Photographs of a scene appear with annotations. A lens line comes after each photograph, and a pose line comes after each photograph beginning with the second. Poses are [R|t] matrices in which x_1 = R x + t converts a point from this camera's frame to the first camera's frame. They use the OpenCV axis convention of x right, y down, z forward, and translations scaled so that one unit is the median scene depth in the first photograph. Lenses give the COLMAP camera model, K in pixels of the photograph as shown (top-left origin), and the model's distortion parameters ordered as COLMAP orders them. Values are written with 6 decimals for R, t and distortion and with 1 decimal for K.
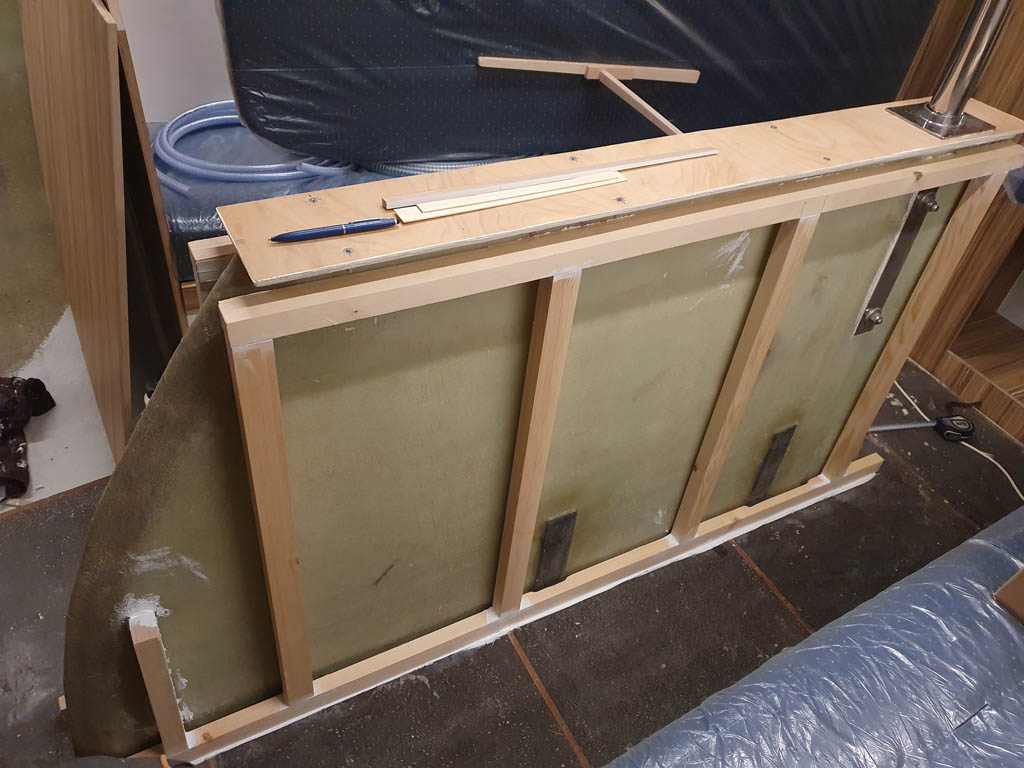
lens RADIAL K [[807.3, 0, 514.6], [0, 807.3, 385.8], [0, 0, 1]] dist [-0.000181, 0.038427]
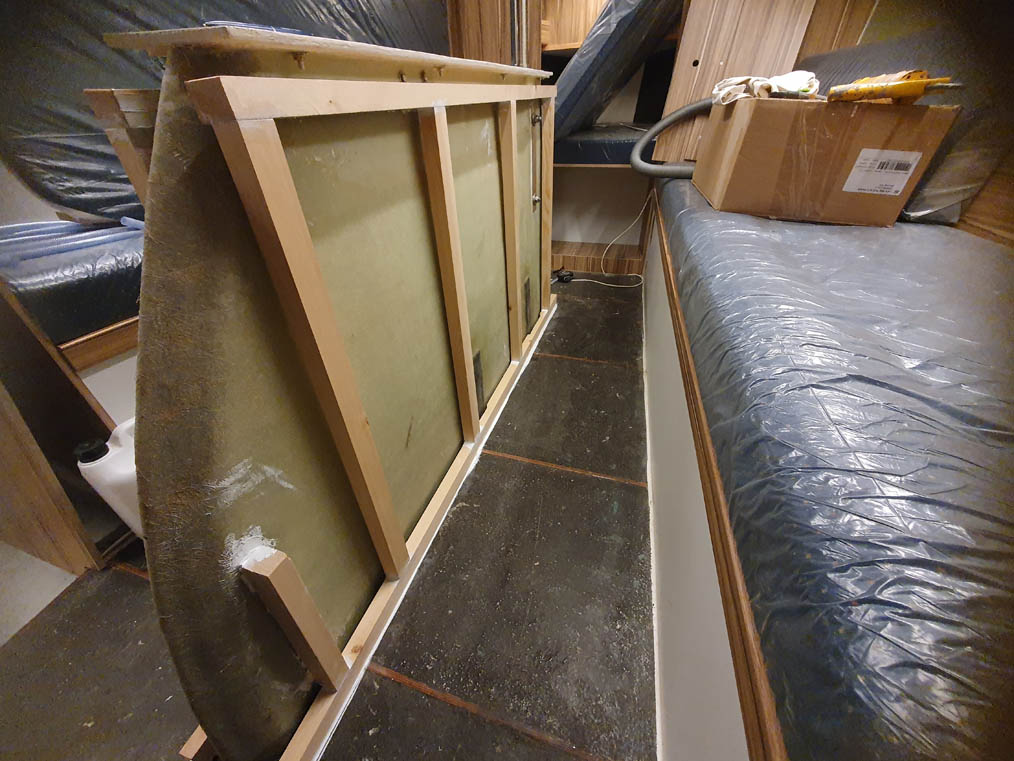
lens RADIAL K [[406.5, 0, 505.9], [0, 406.5, 376.6], [0, 0, 1]] dist [0.008796, 0.000295]
pose [[0.719793, -0.492565, 0.489161, -0.302198], [0.535096, 0.842582, 0.061059, 0.189274], [-0.442233, 0.217799, 0.870054, 0.342457]]
